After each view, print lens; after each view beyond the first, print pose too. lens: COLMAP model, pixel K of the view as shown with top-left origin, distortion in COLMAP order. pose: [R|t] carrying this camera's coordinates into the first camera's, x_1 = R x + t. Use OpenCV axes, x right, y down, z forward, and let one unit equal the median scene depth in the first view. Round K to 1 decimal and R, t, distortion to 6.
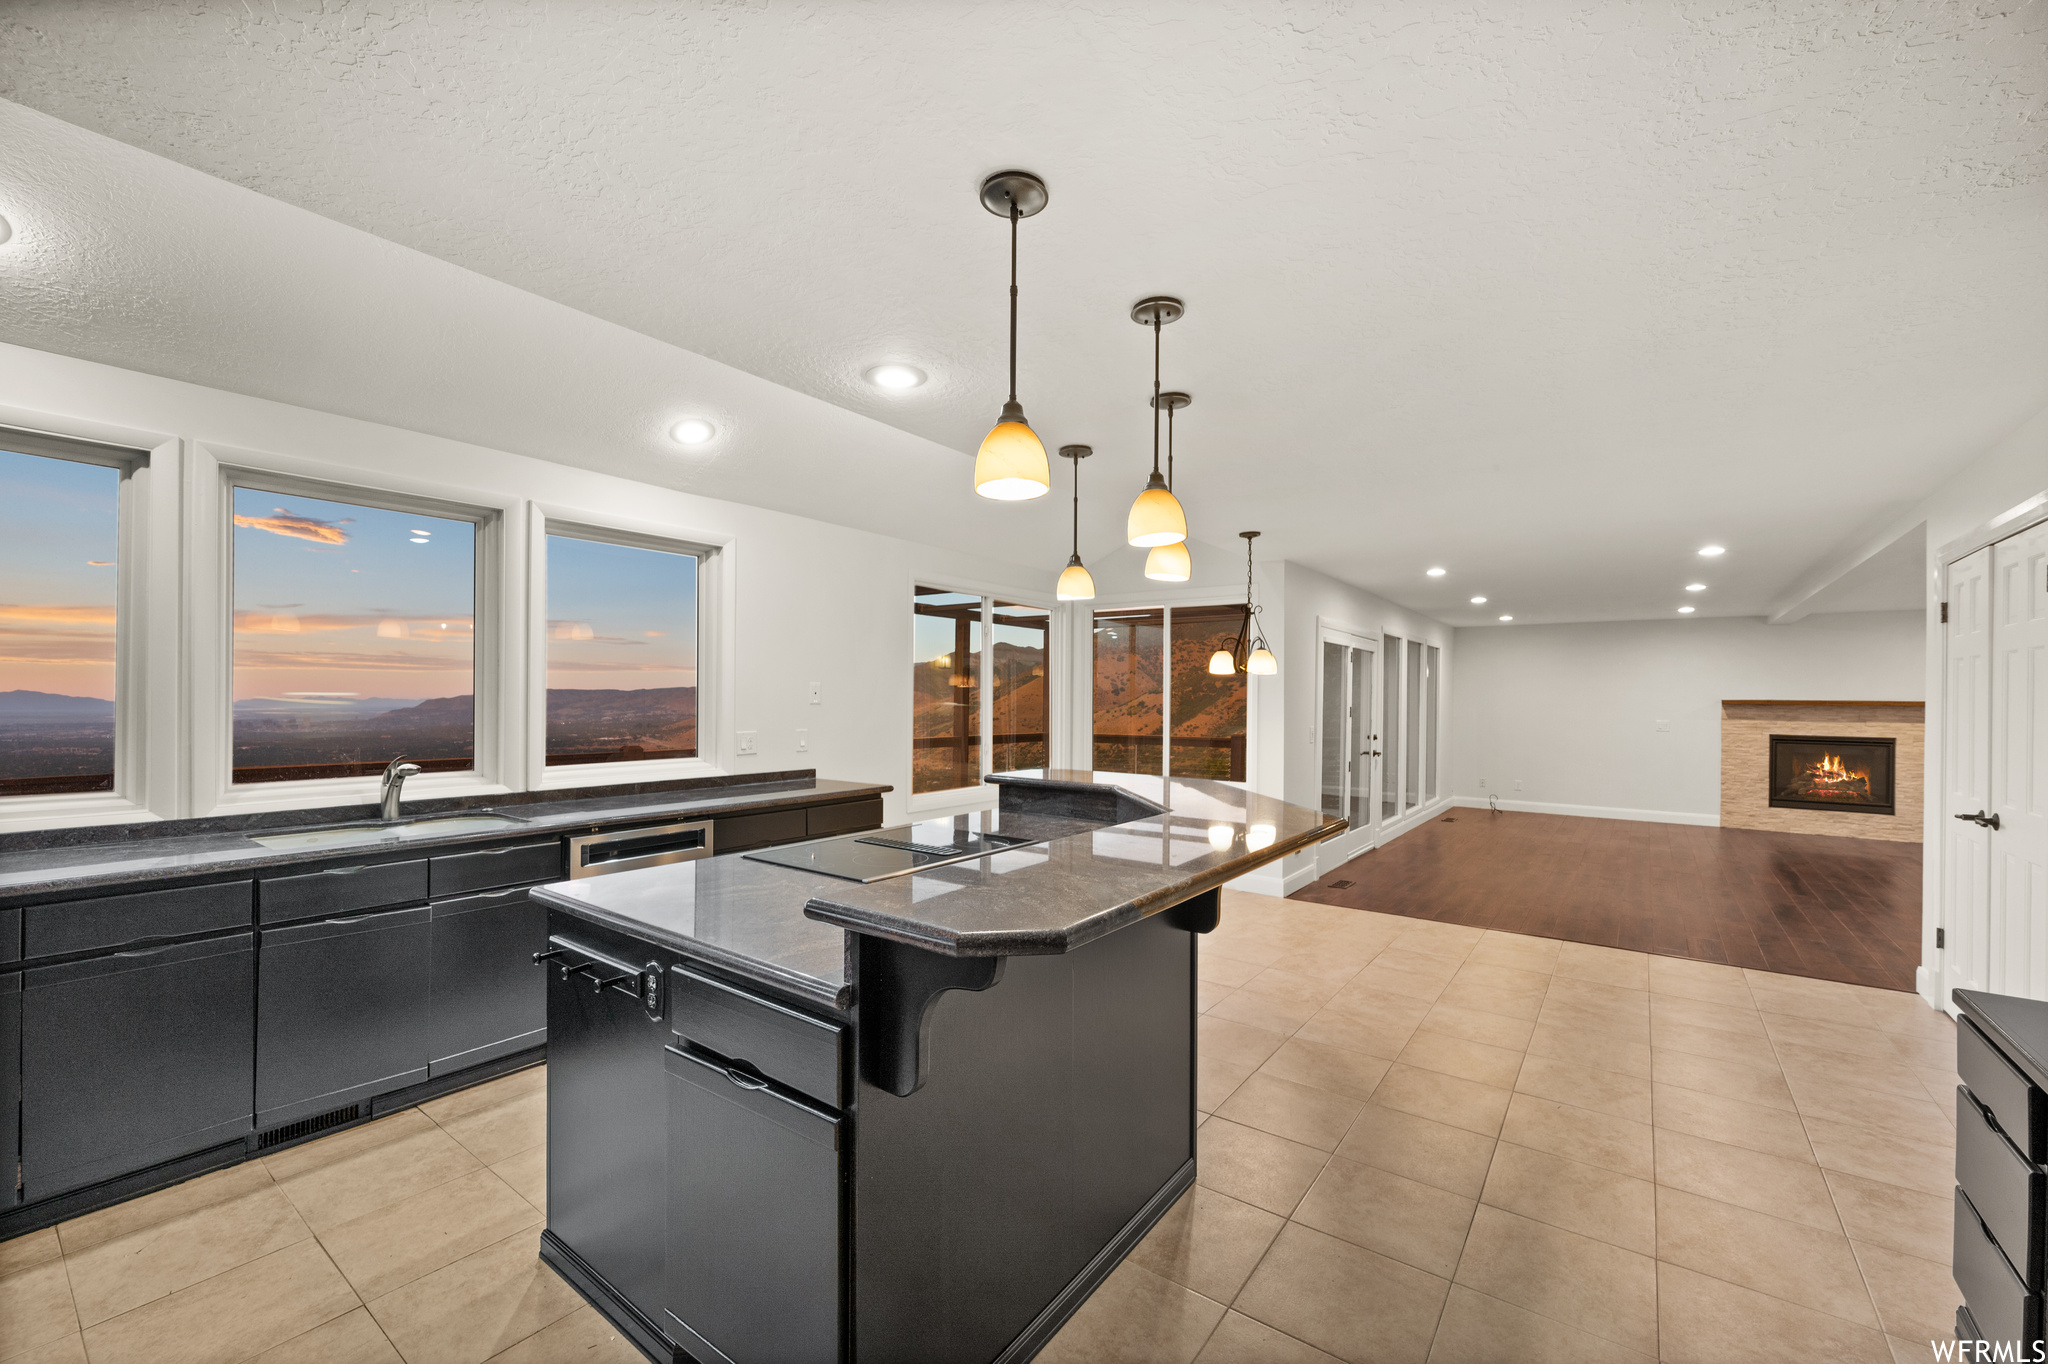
lens RADIAL K [[827.7, 0, 1032.5], [0, 827.7, 699.6], [0, 0, 1]] dist [0.001660, -0.000037]
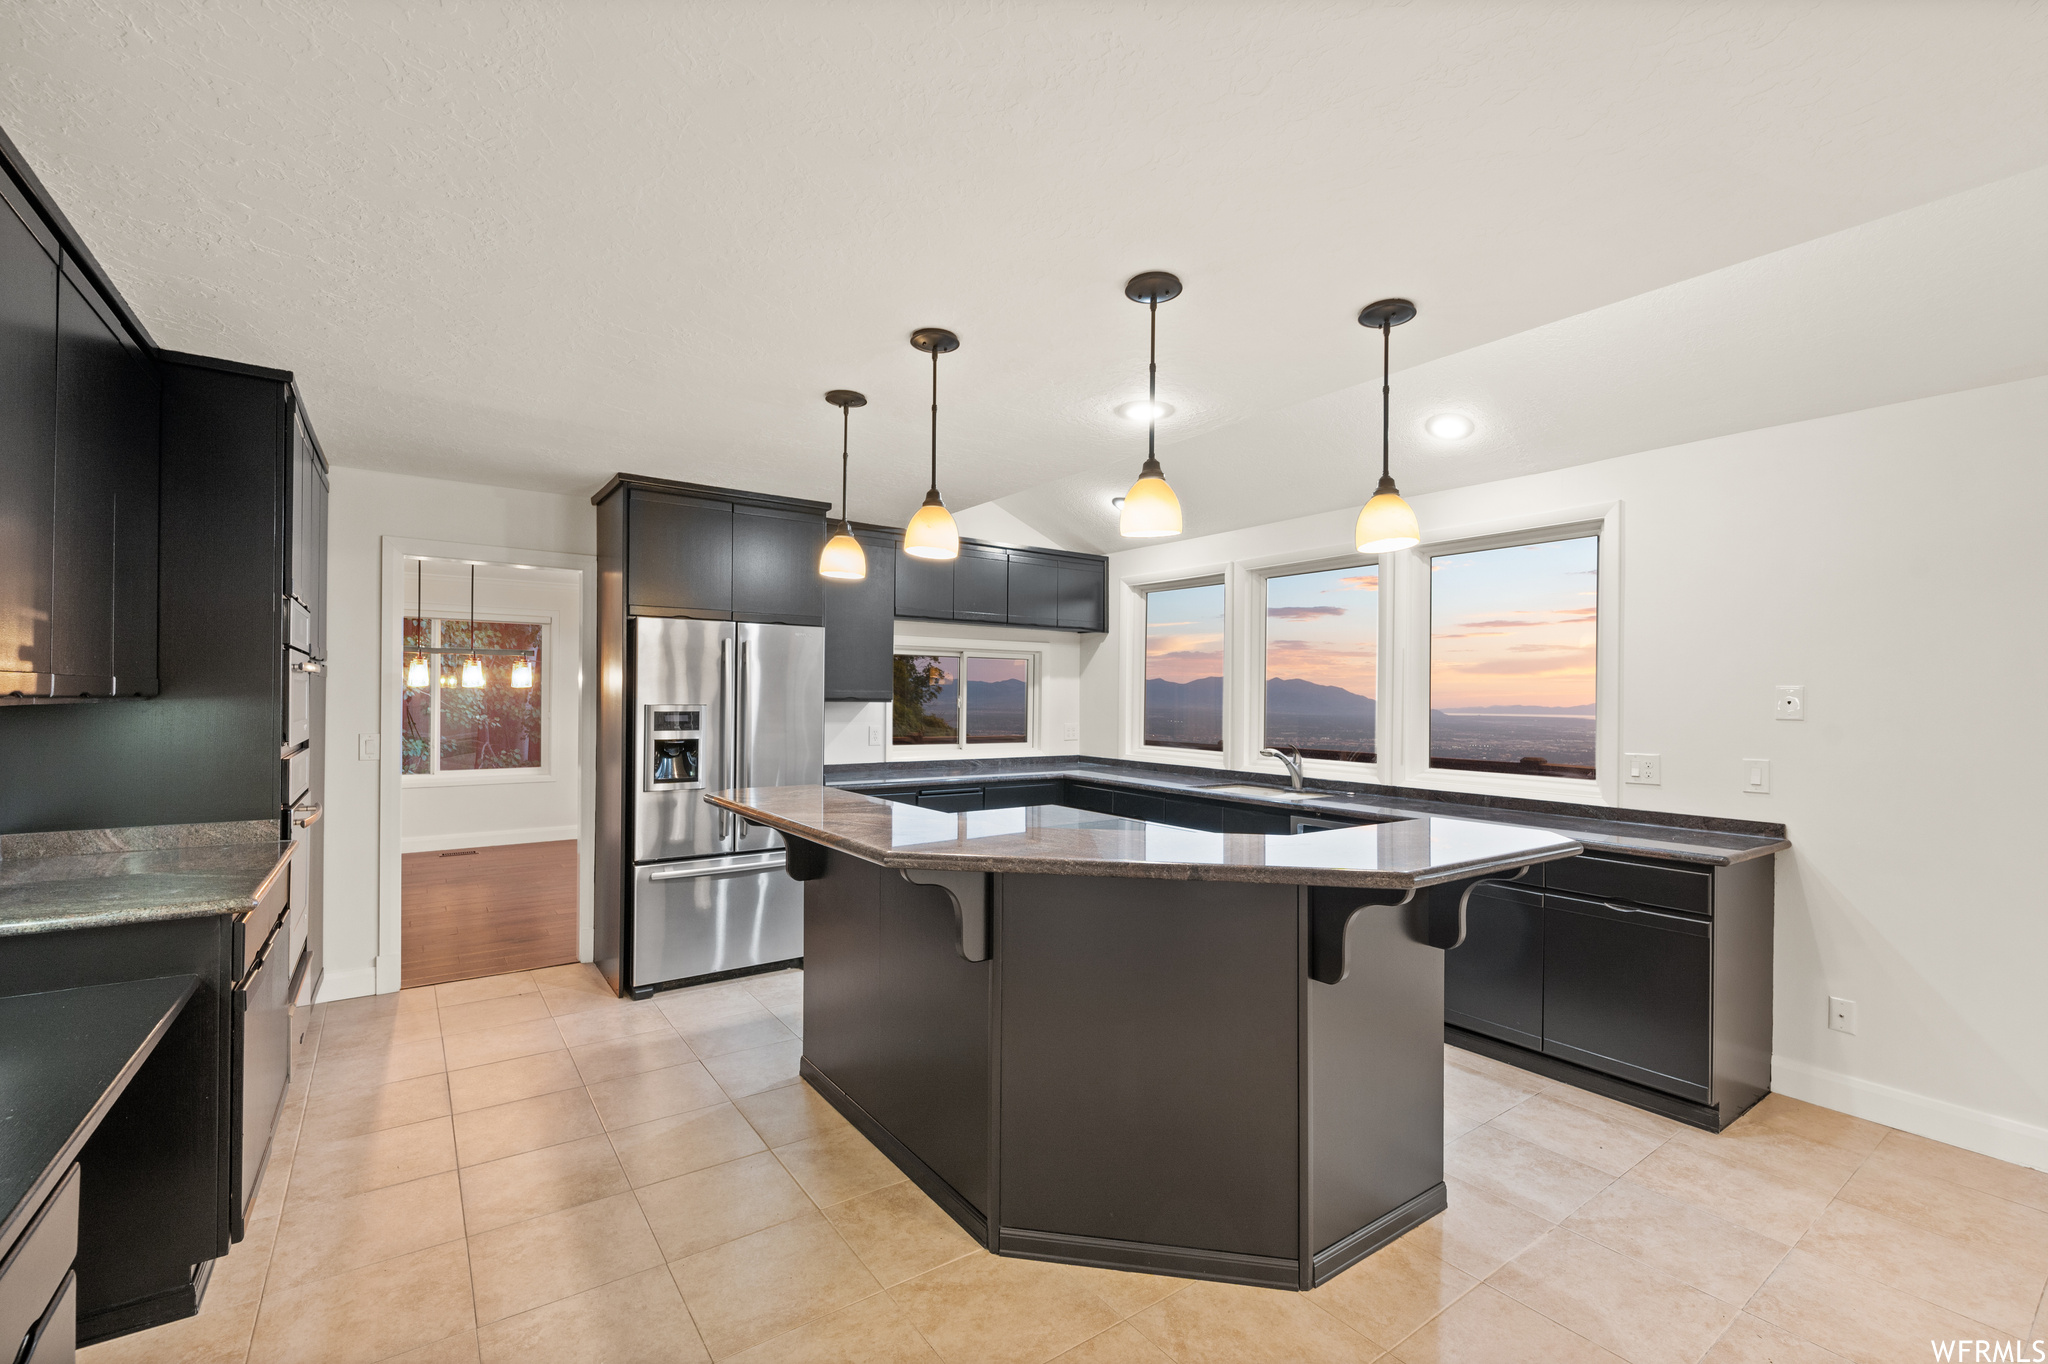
lens RADIAL K [[837.5, 0, 1058.6], [0, 837.5, 694.2], [0, 0, 1]] dist [-0.001156, -0.000082]
pose [[-0.271404, -0.011031, -0.962402, 0.592577], [-0.013607, 0.999878, -0.007623, -0.002718], [0.962369, 0.011027, -0.271521, 0.772478]]
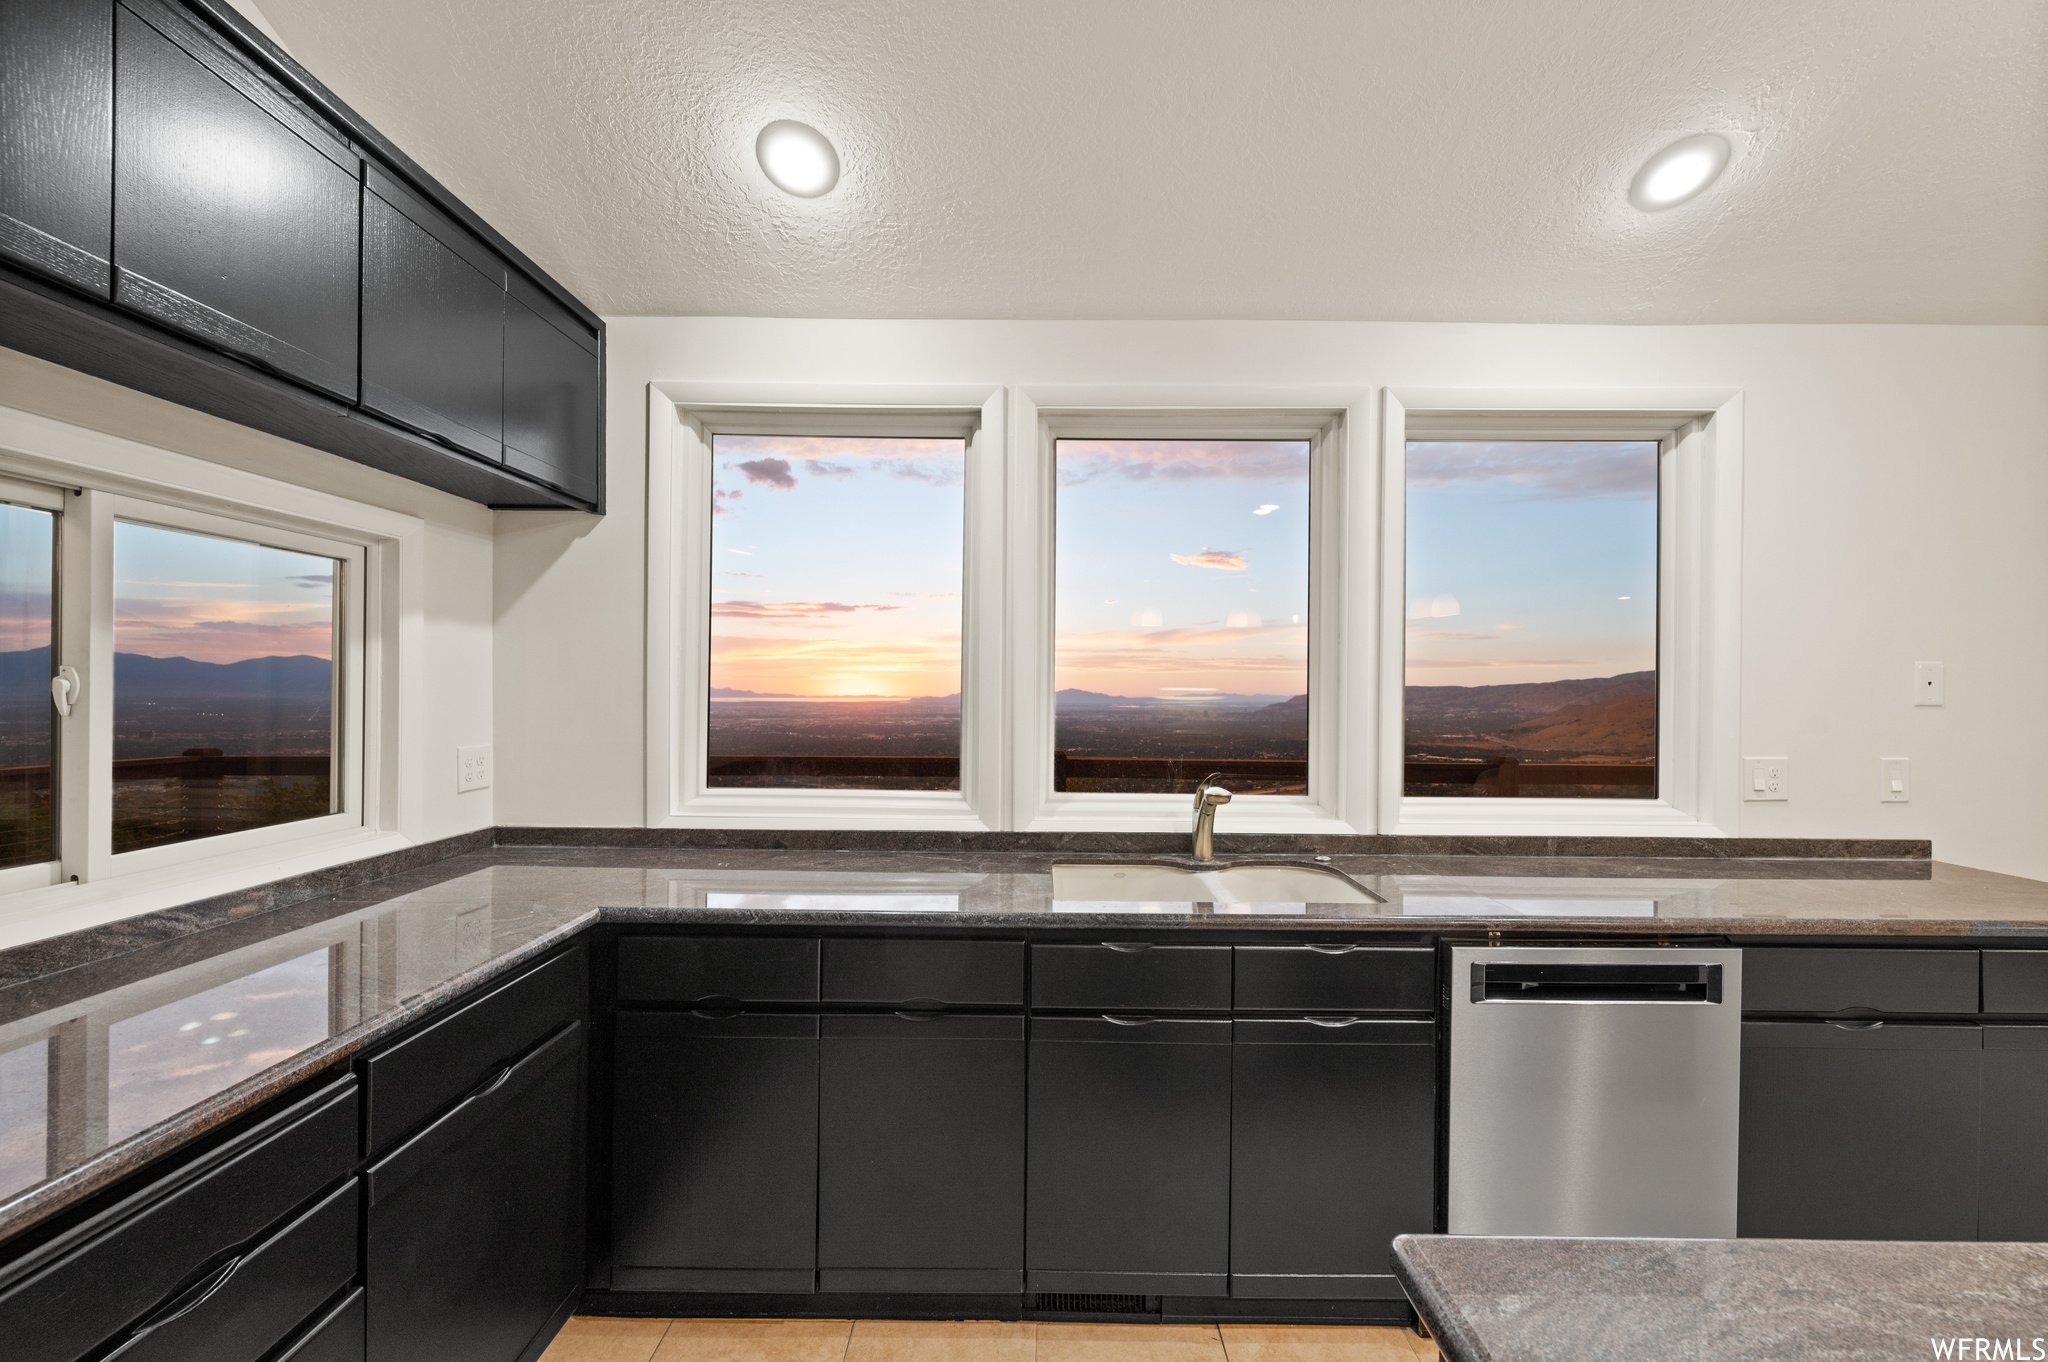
lens RADIAL K [[835.7, 0, 1026.4], [0, 835.7, 688.3], [0, 0, 1]] dist [-0.000803, -0.000143]
pose [[0.585735, -0.001185, -0.810501, -0.212278], [-0.005585, 0.999969, -0.005497, 0.000886], [0.810483, 0.007746, 0.585711, 0.346064]]
